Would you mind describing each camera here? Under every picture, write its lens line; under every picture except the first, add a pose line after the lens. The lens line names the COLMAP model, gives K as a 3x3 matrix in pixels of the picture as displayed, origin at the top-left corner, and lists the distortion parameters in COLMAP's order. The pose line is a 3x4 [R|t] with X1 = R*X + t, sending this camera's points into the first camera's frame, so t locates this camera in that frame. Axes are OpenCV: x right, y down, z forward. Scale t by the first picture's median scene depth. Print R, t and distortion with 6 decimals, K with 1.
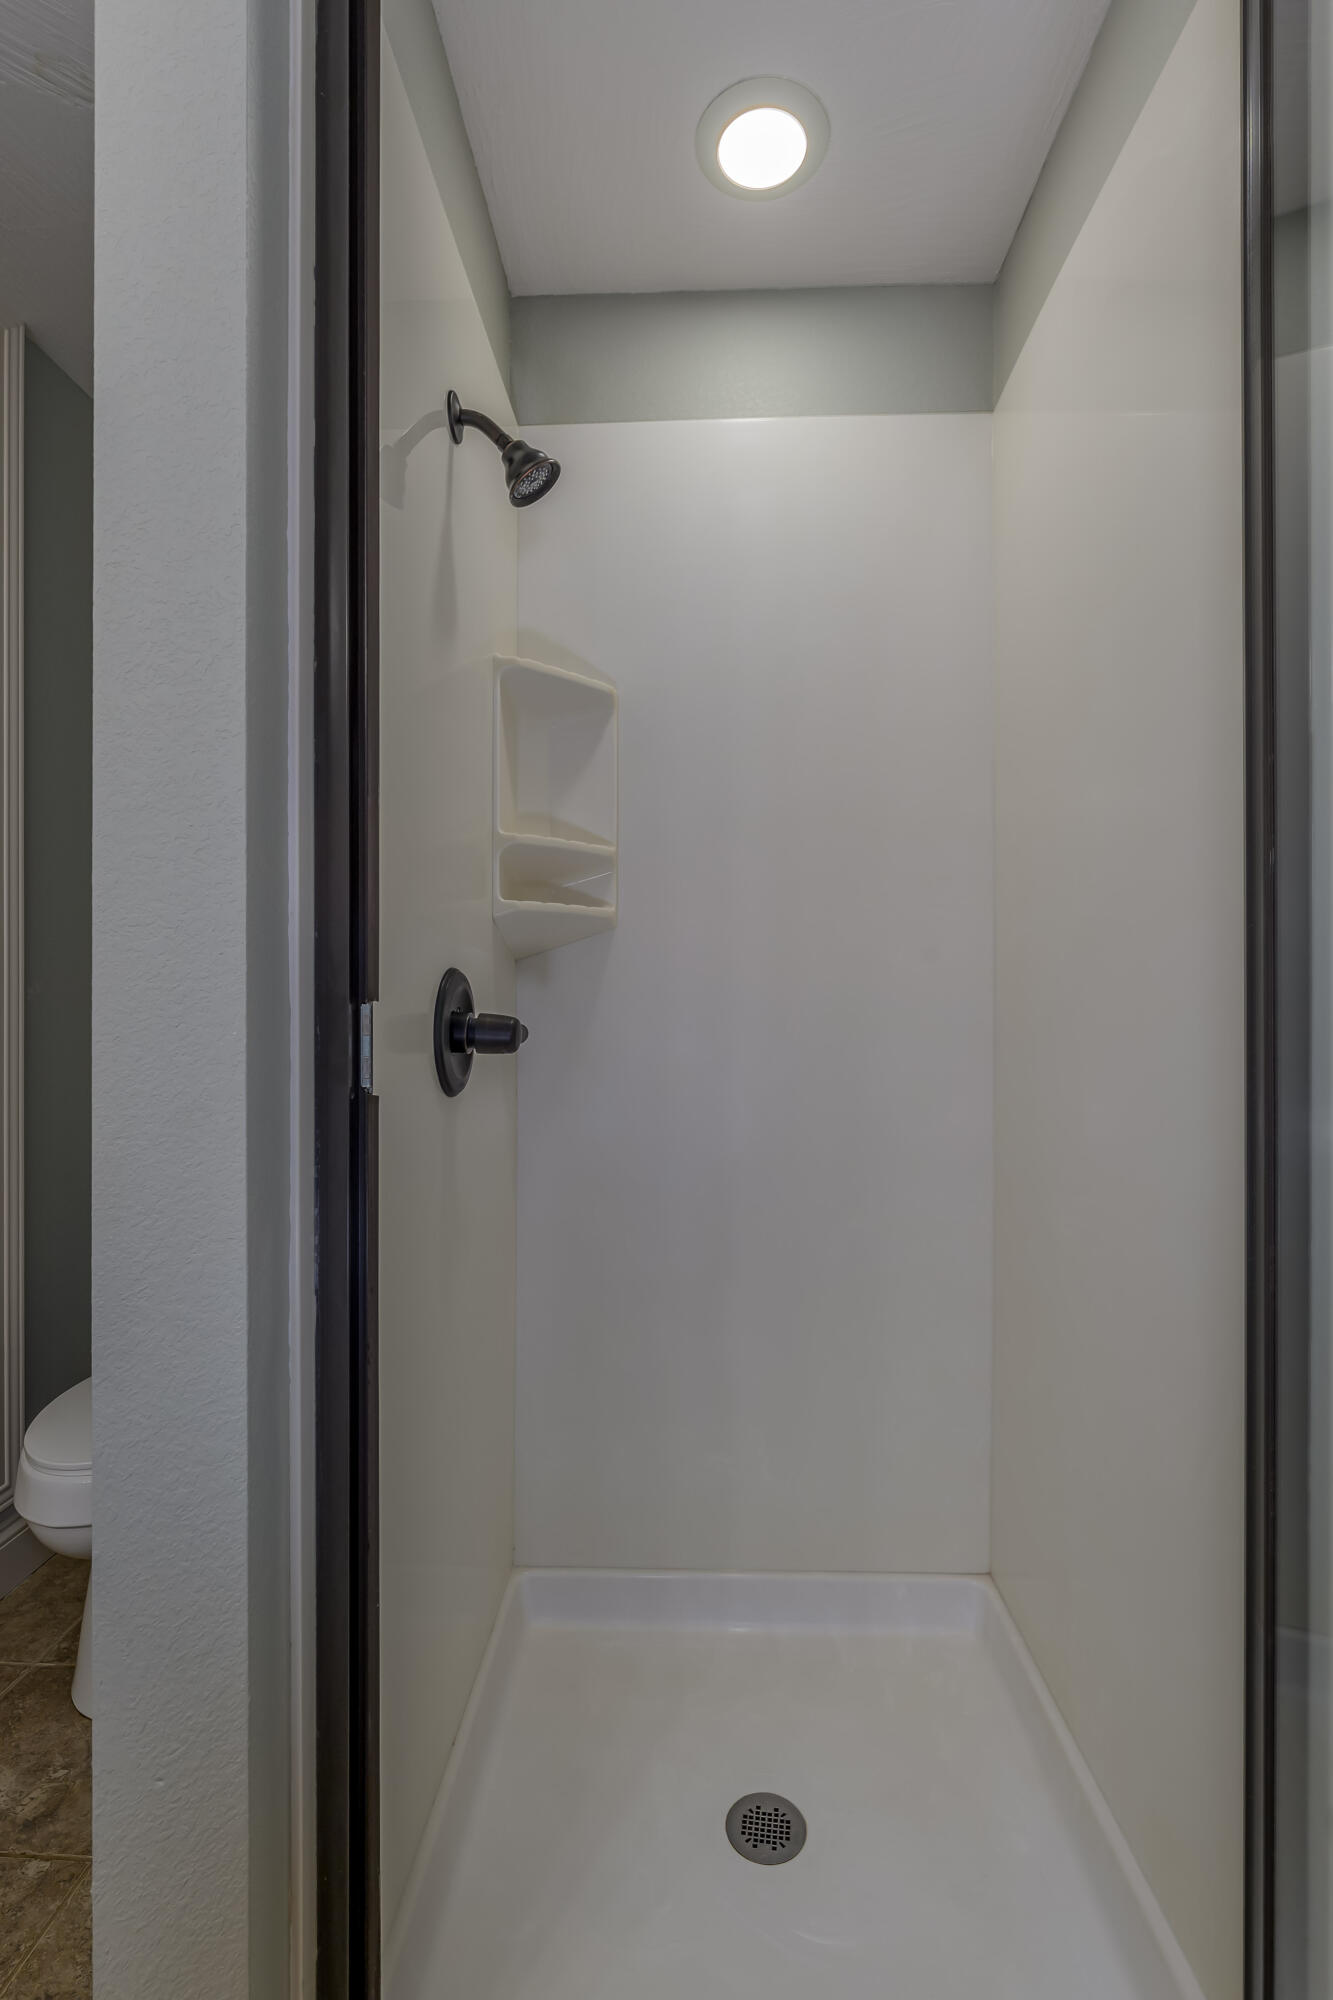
lens RADIAL K [[915.3, 0, 664.4], [0, 915.3, 1010.8], [0, 0, 1]] dist [-0.001271, -0.000304]
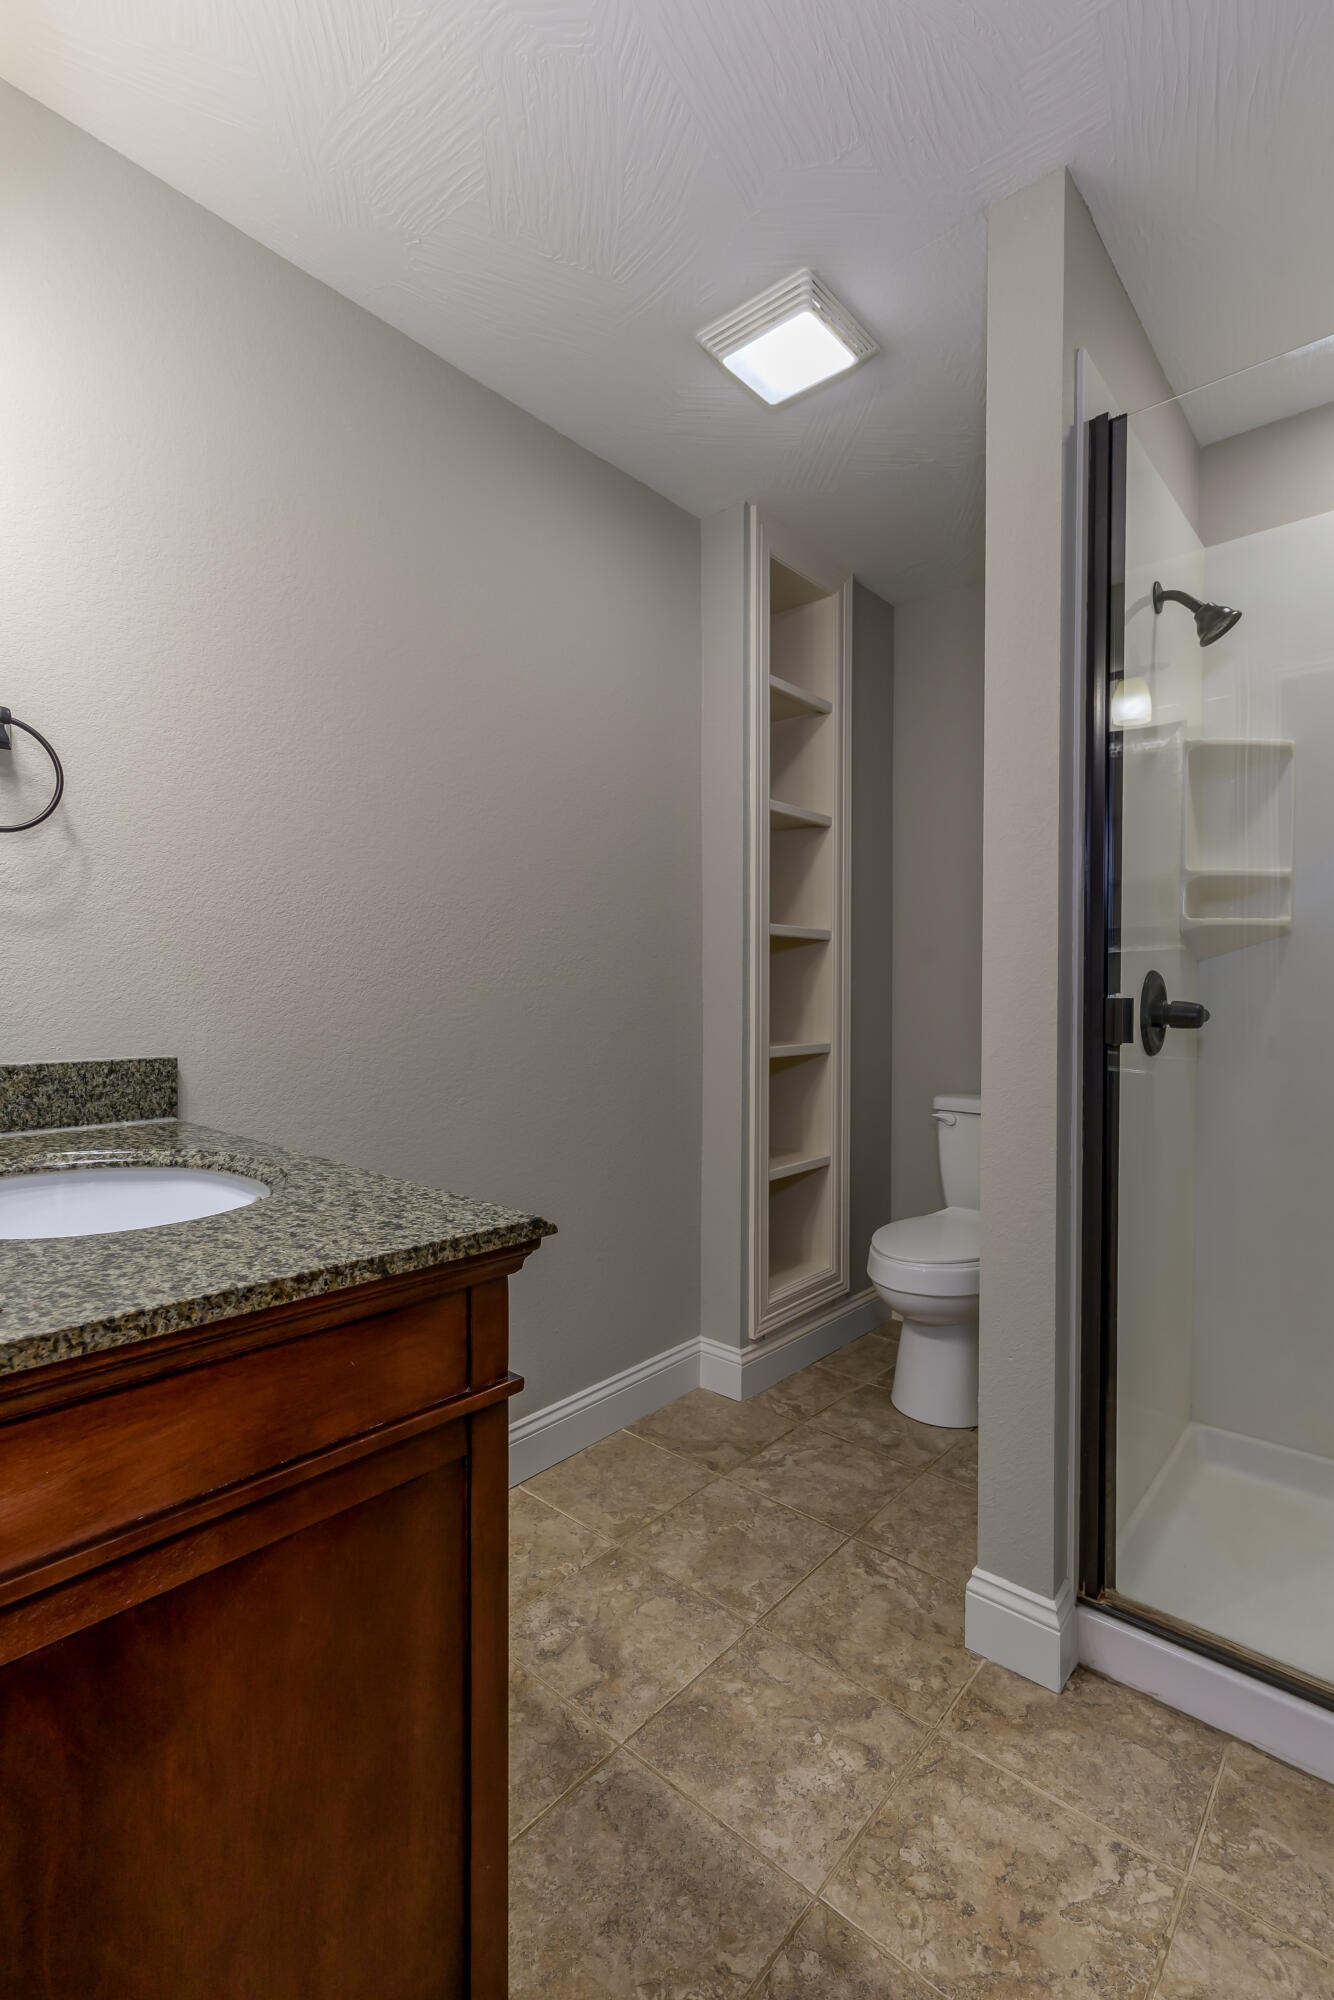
lens RADIAL K [[915.3, 0, 656.6], [0, 915.3, 1010.8], [0, 0, 1]] dist [-0.001271, -0.000304]
pose [[0.777726, 0.012796, -0.628473, 0.077511], [0.000704, 0.999774, 0.021226, -0.012925], [0.628602, -0.016951, 0.777542, -0.664623]]
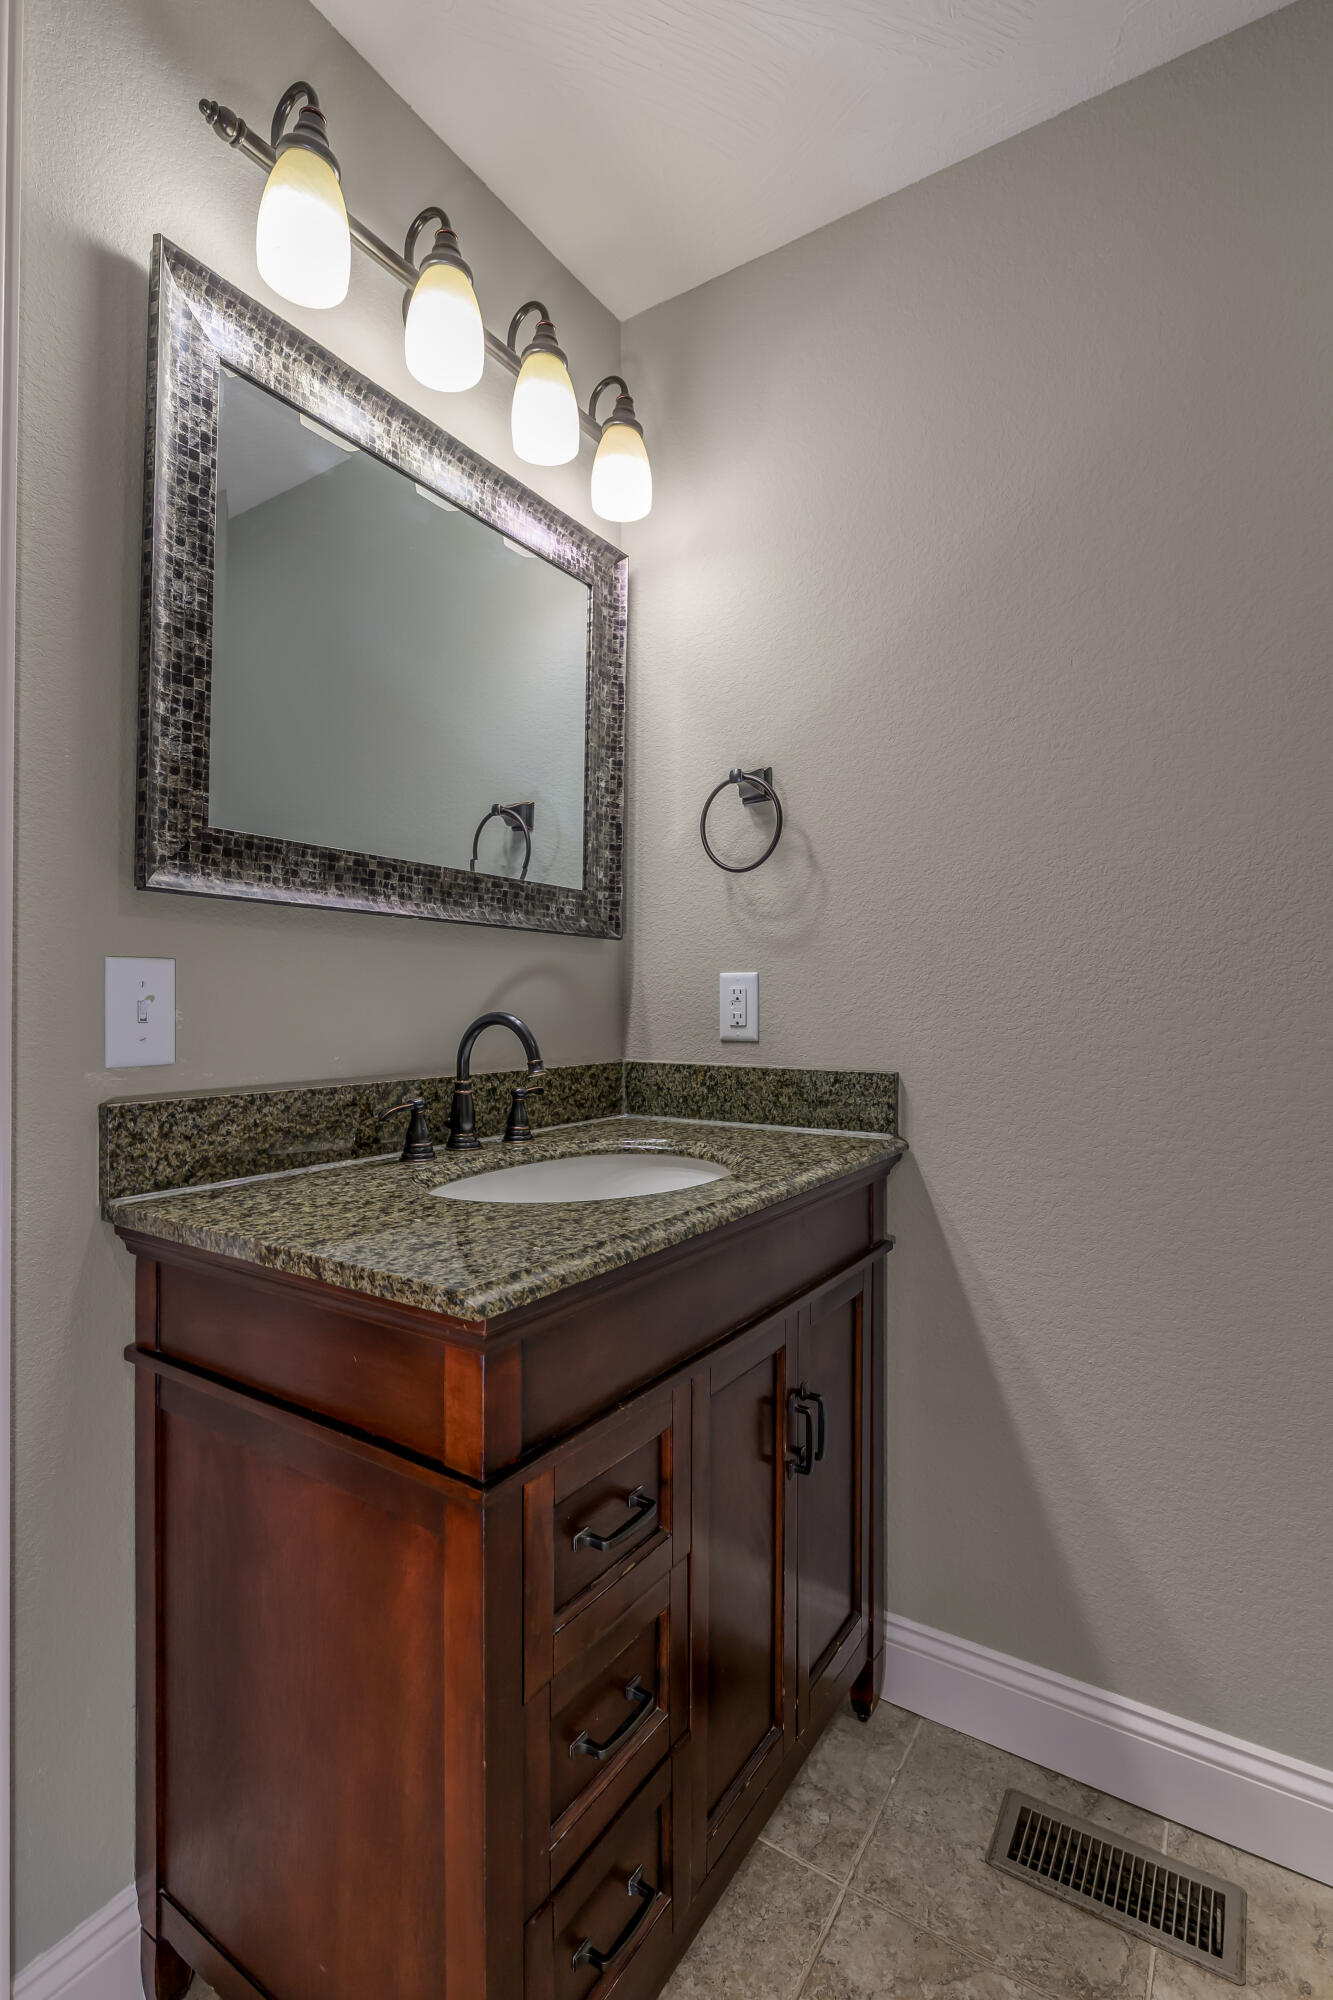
lens RADIAL K [[915.3, 0, 665.5], [0, 915.3, 1008.1], [0, 0, 1]] dist [-0.001271, -0.000304]
pose [[-0.506074, -0.001089, -0.862490, -0.372061], [0.002783, 0.999992, -0.002896, 0.018896], [0.862486, -0.003866, -0.506067, 3.171535]]
